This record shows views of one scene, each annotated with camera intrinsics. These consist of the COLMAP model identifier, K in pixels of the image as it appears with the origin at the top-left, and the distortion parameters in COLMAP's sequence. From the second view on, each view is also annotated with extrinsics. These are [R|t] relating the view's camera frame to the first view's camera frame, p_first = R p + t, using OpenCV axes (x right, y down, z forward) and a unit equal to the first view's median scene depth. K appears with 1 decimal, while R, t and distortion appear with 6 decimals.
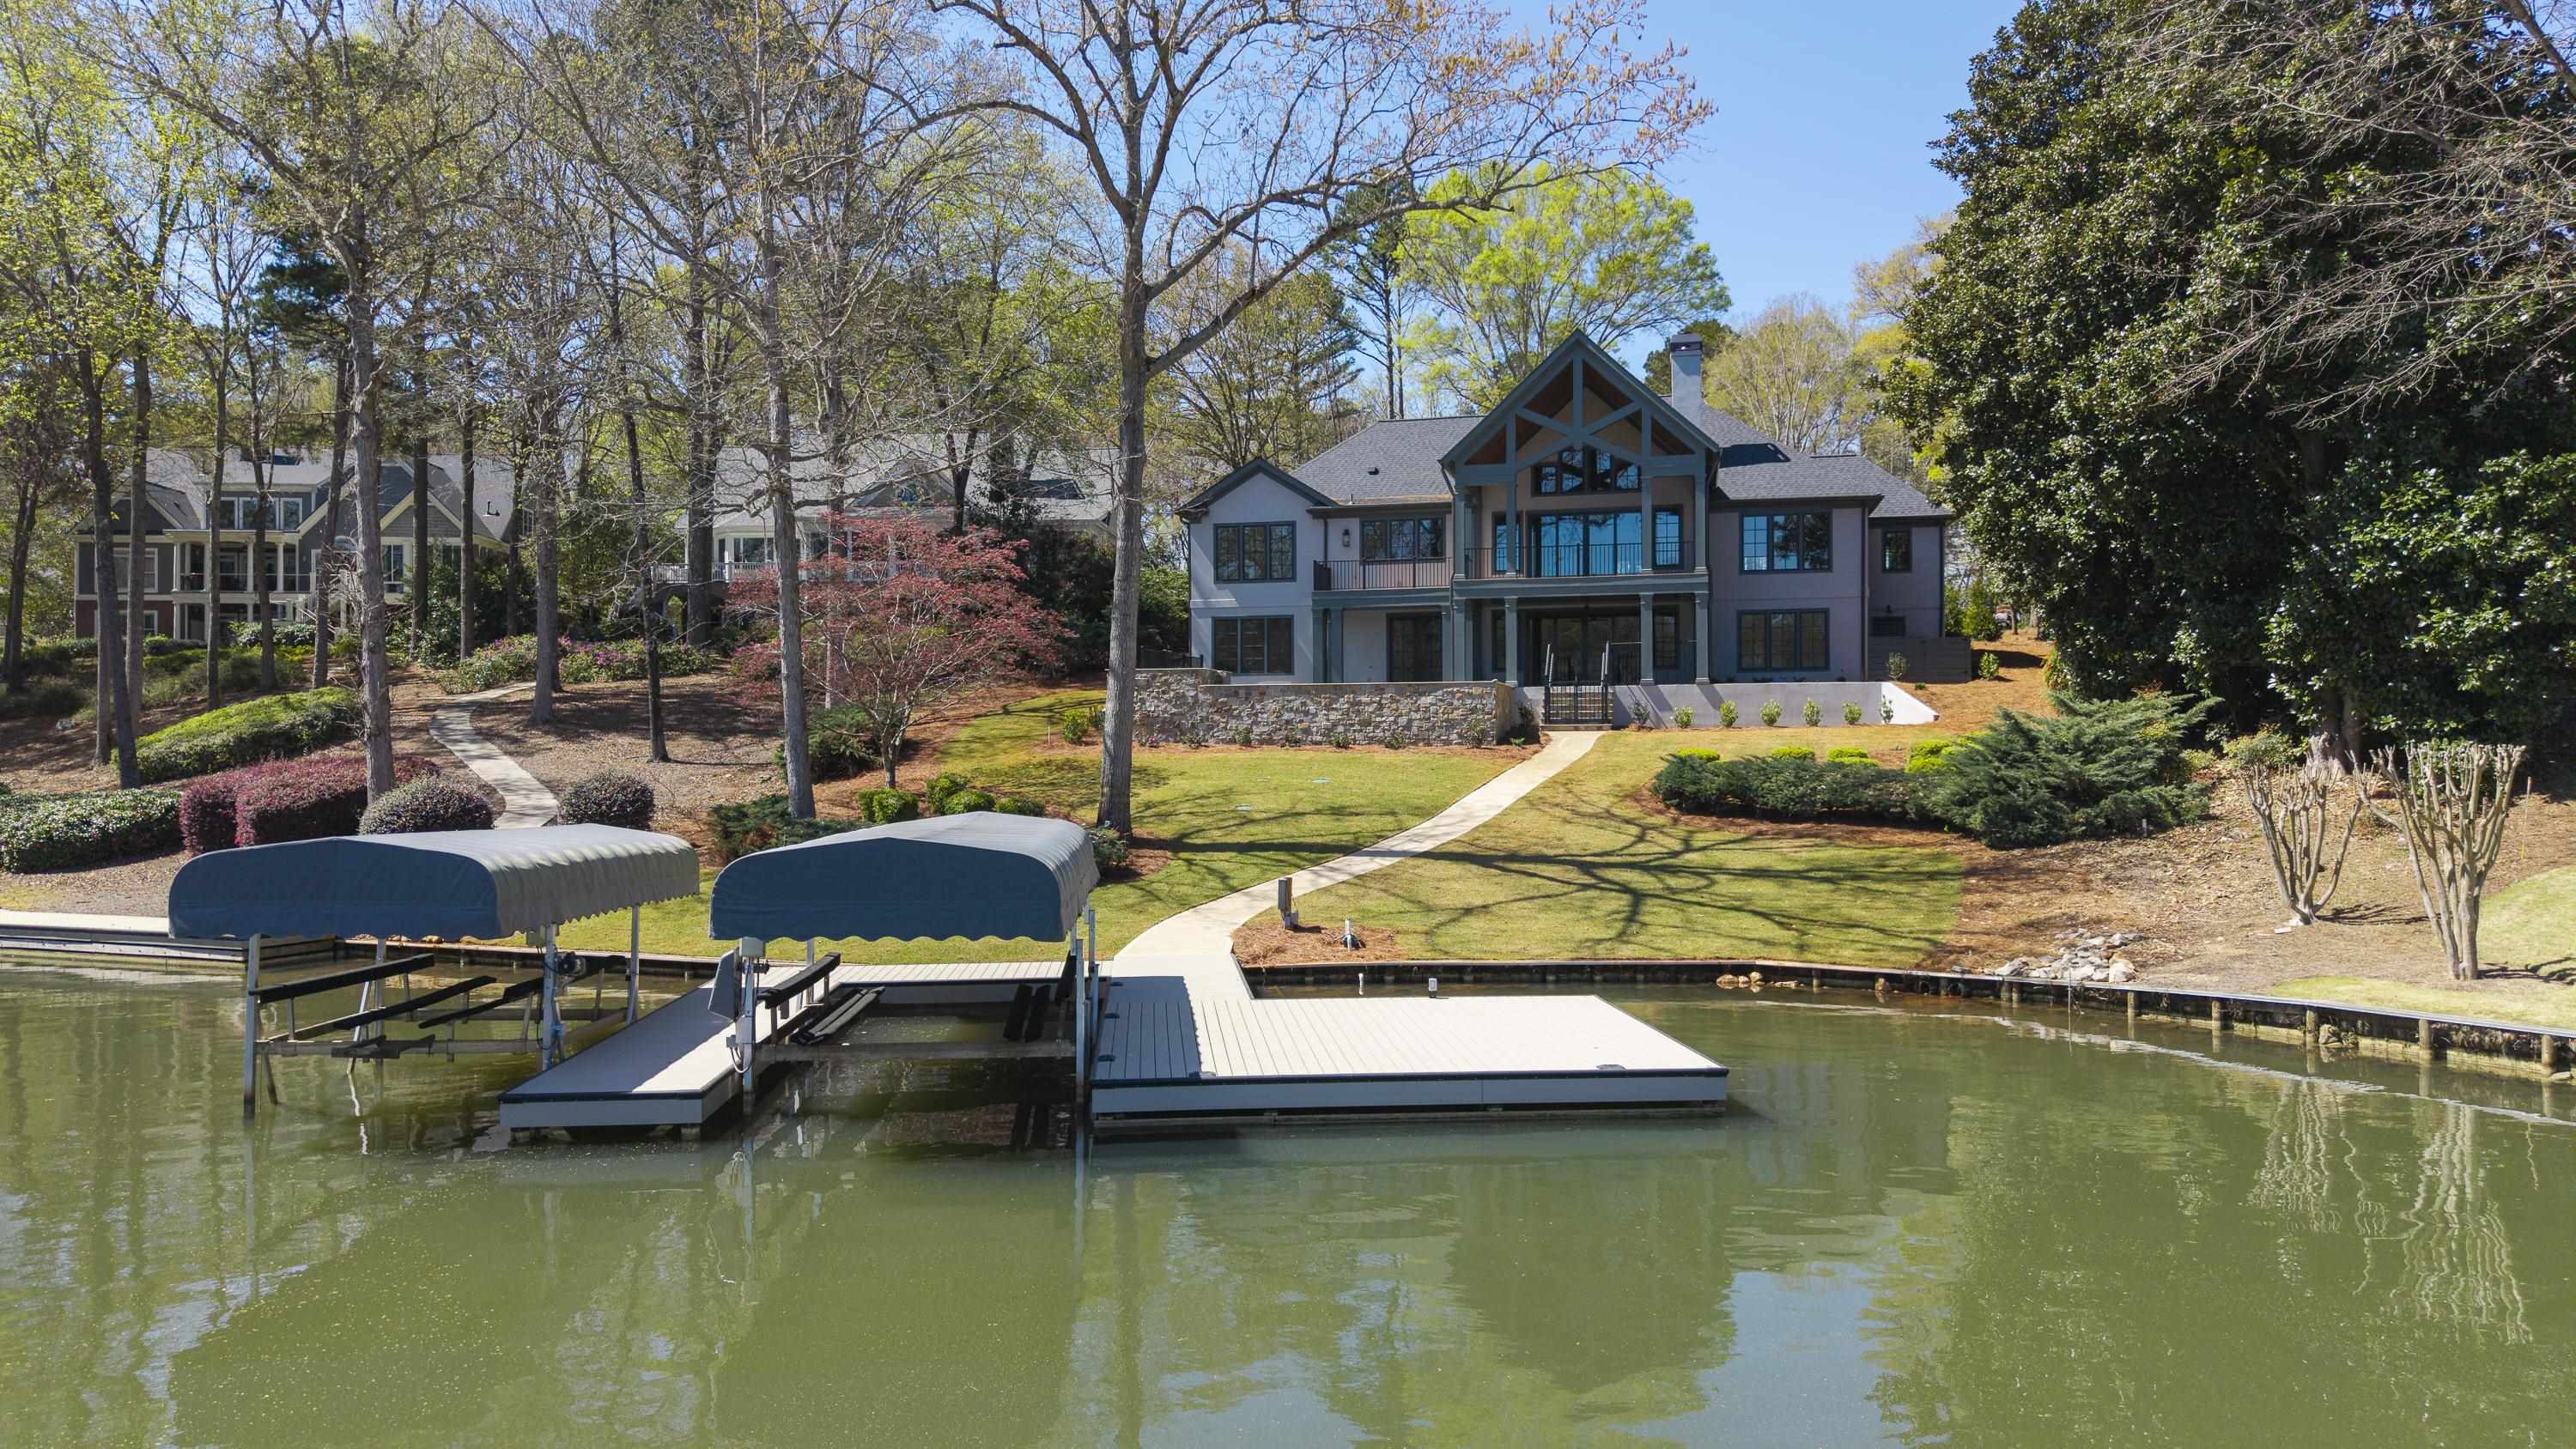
lens RADIAL K [[1707.6, 0, 1279.9], [0, 1707.6, 717.0], [0, 0, 1]] dist [-0.000121, -0.001003]
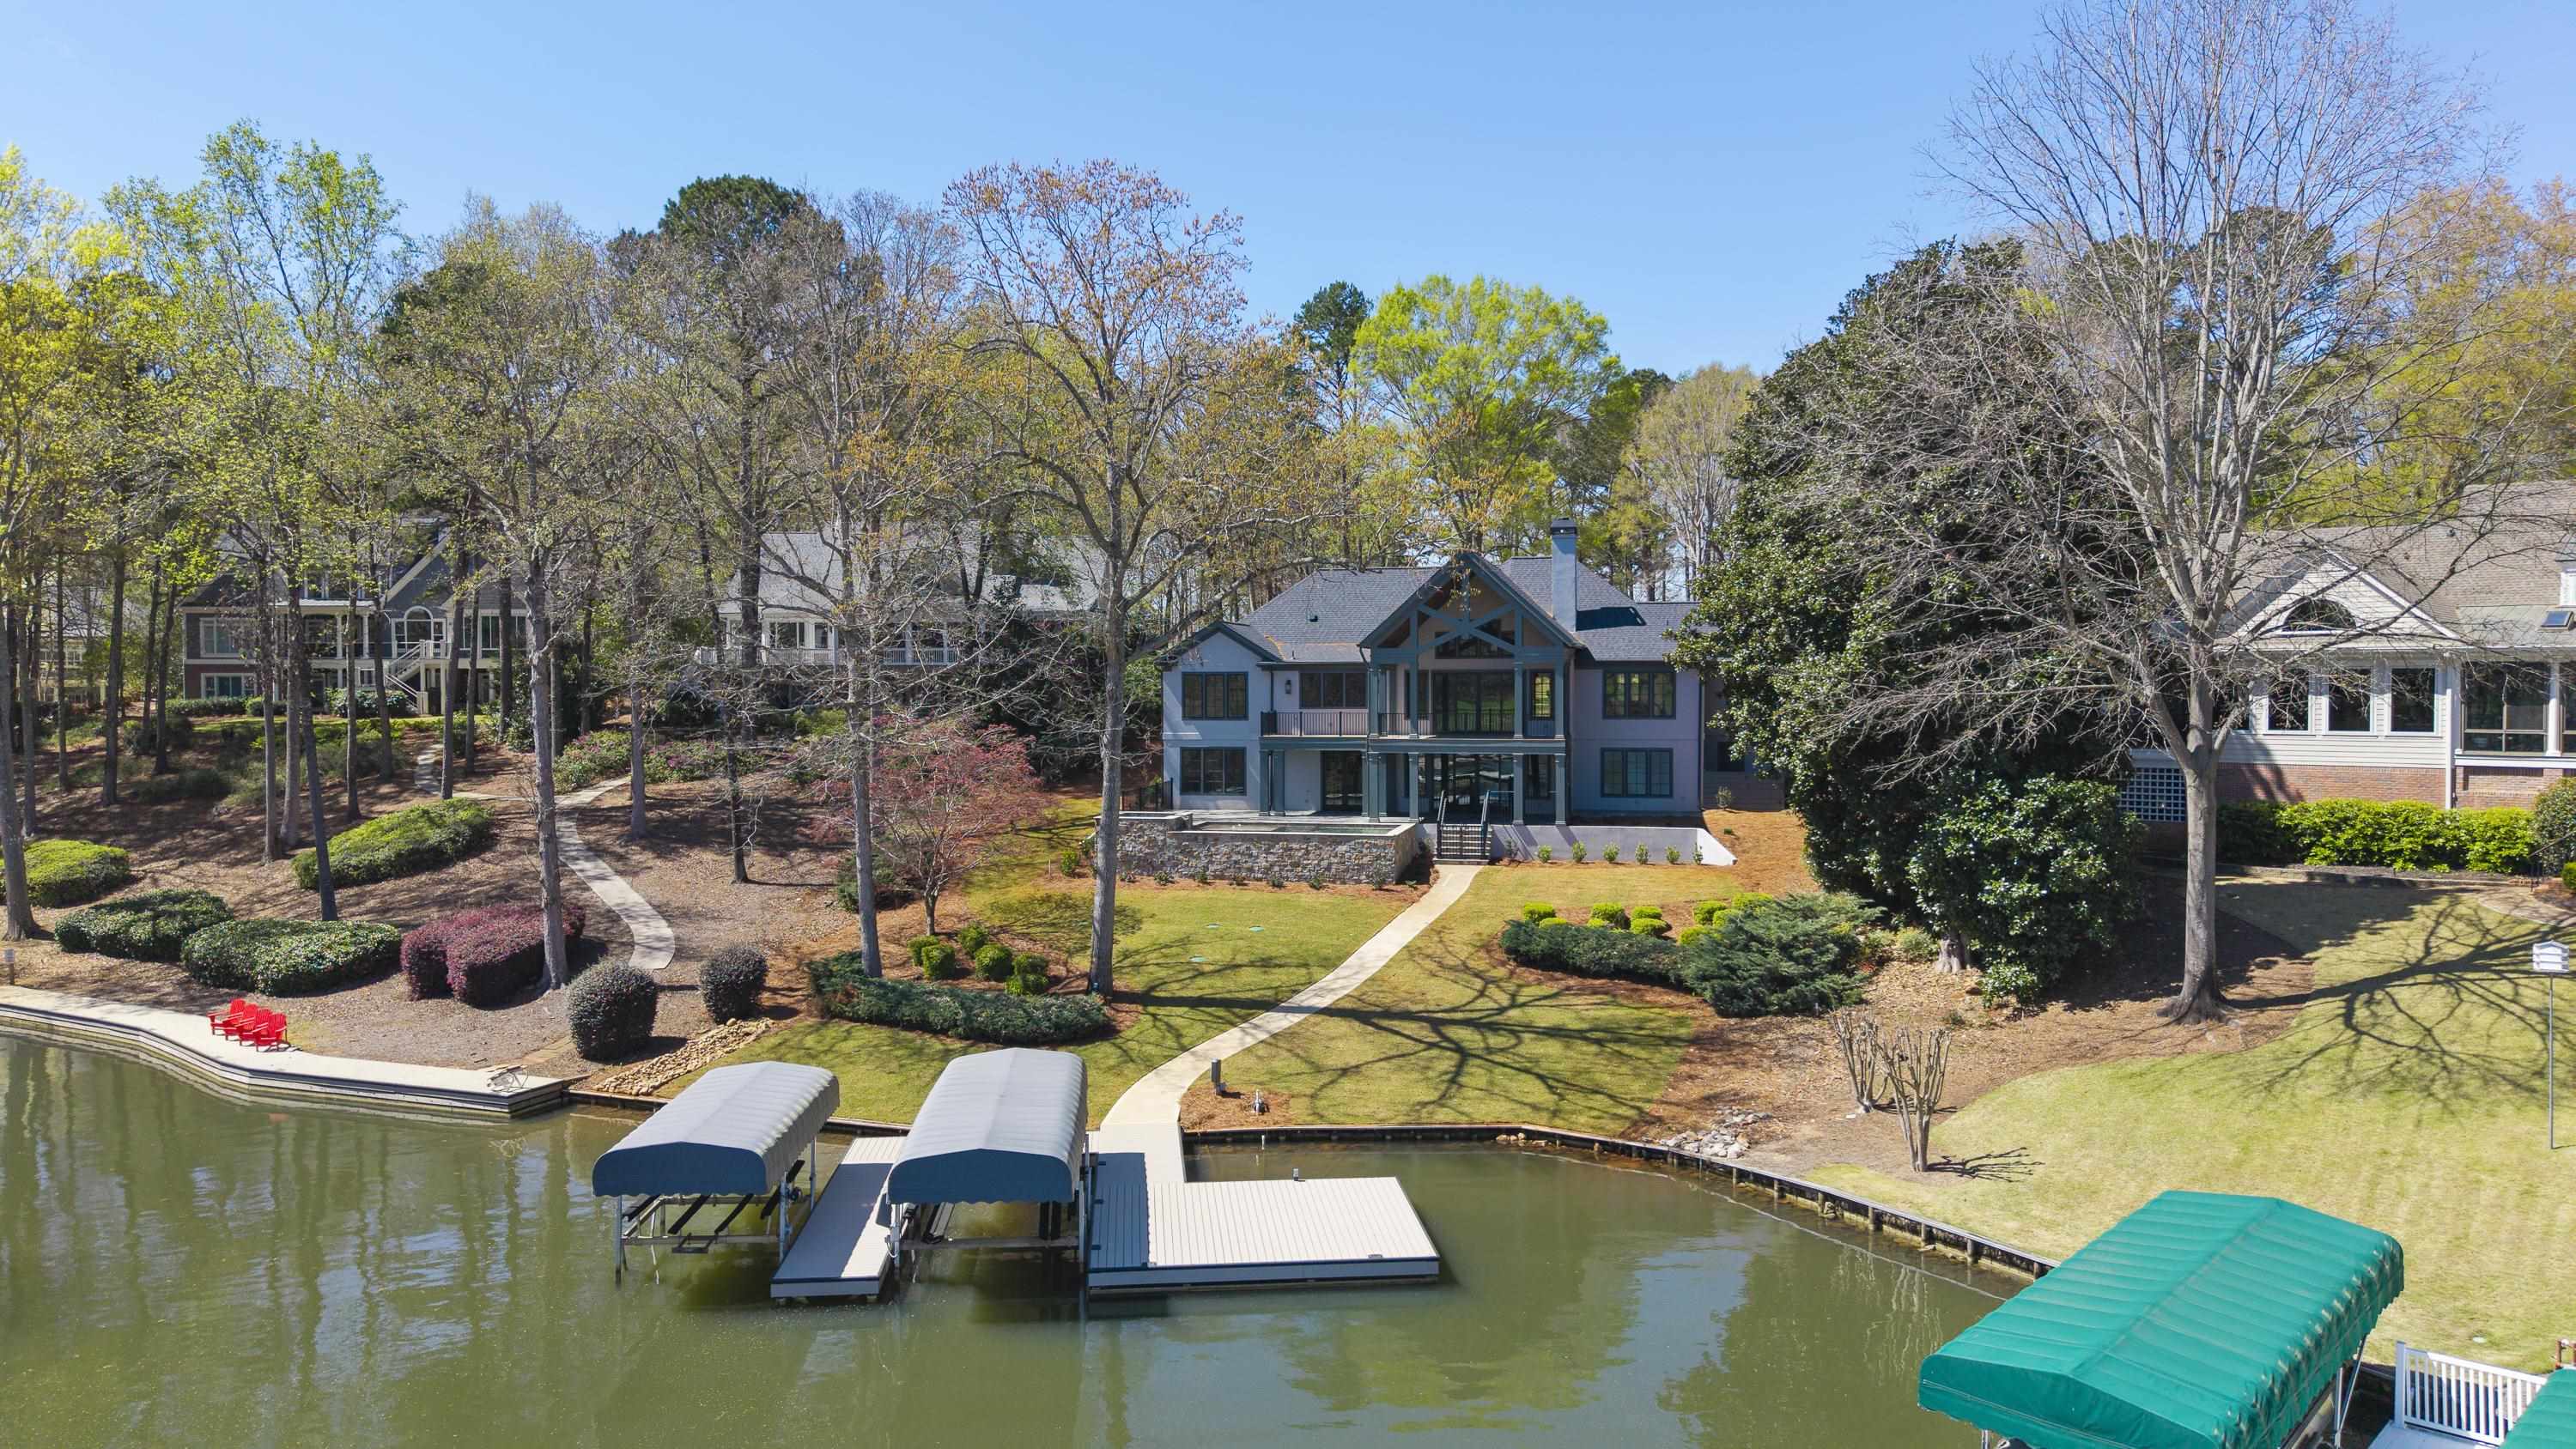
lens RADIAL K [[1679.8, 0, 1288.0], [0, 1679.8, 724.5], [0, 0, 1]] dist [0.027873, -0.073034]
pose [[0.999893, 0.003715, 0.014155, 0.030552], [-0.004226, 0.999334, 0.036254, -0.175180], [-0.014011, -0.036310, 0.999242, -0.316021]]
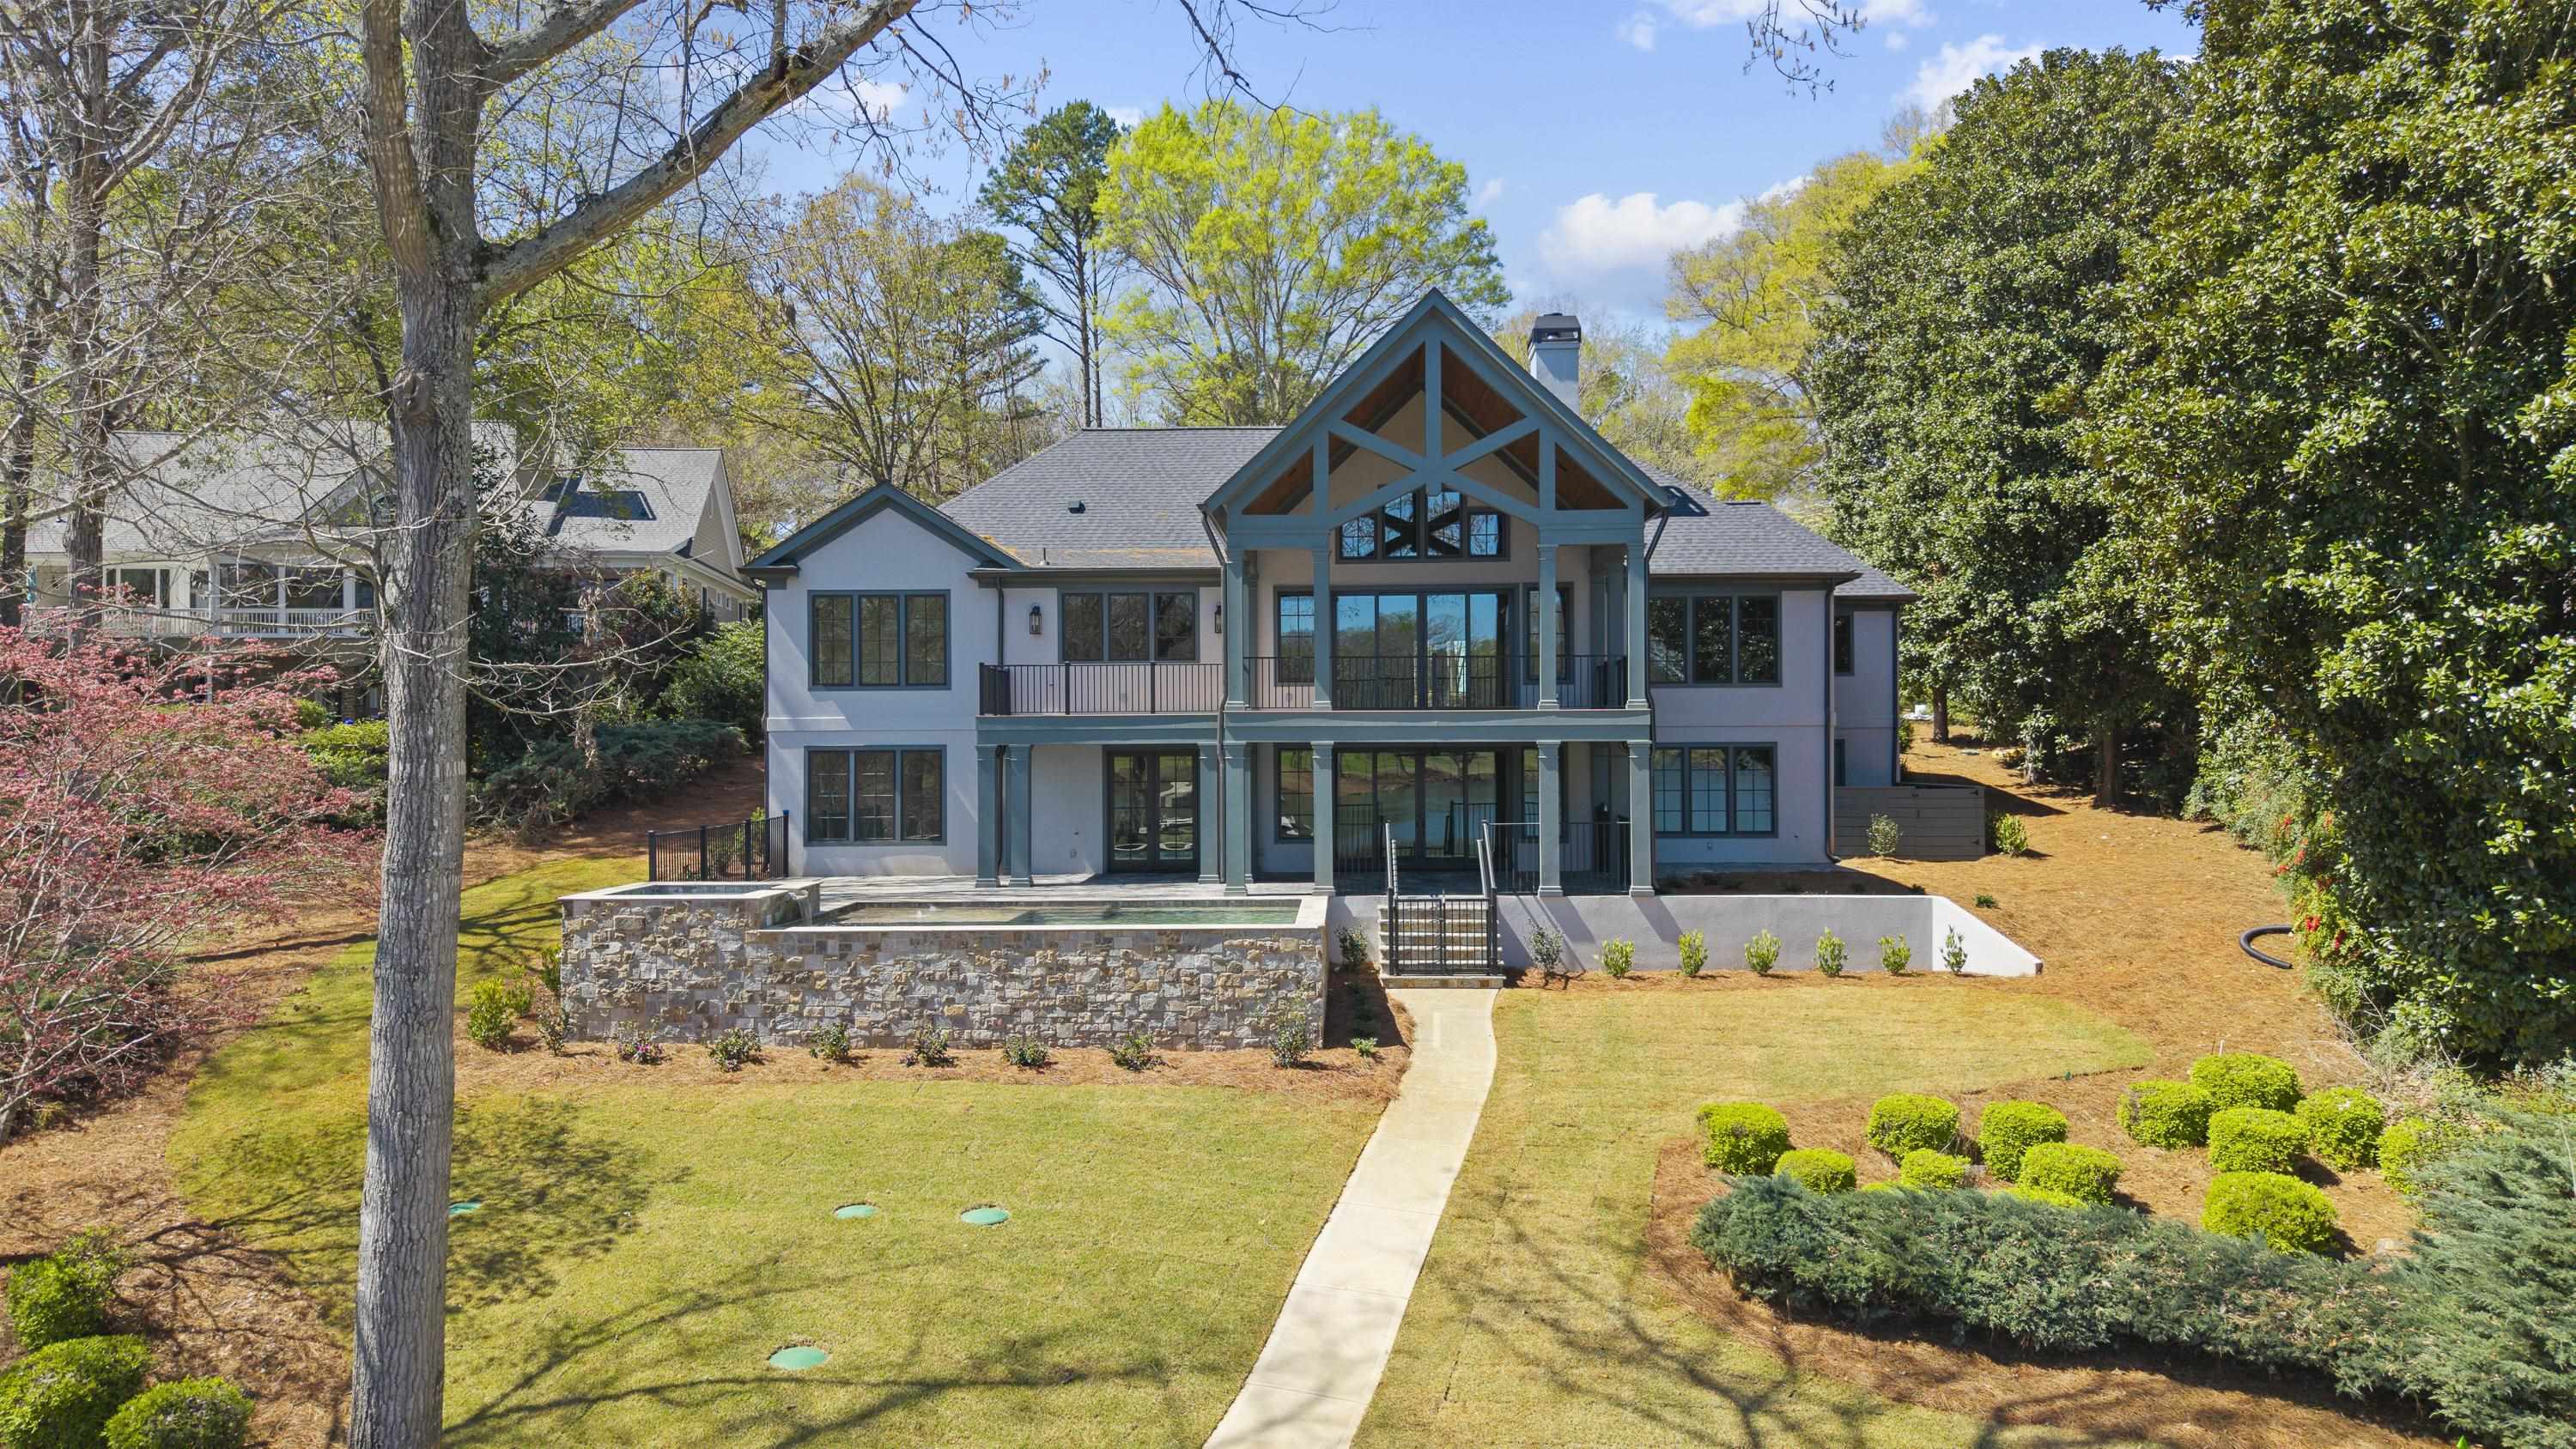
lens RADIAL K [[1719.3, 0, 1322.2], [0, 1719.3, 728.6], [0, 0, 1]] dist [0.093945, -0.243346]
pose [[0.977648, 0.004909, 0.210192, 0.014360], [-0.005150, 0.999987, 0.000601, -0.097017], [-0.210187, -0.001670, 0.977660, 0.547083]]
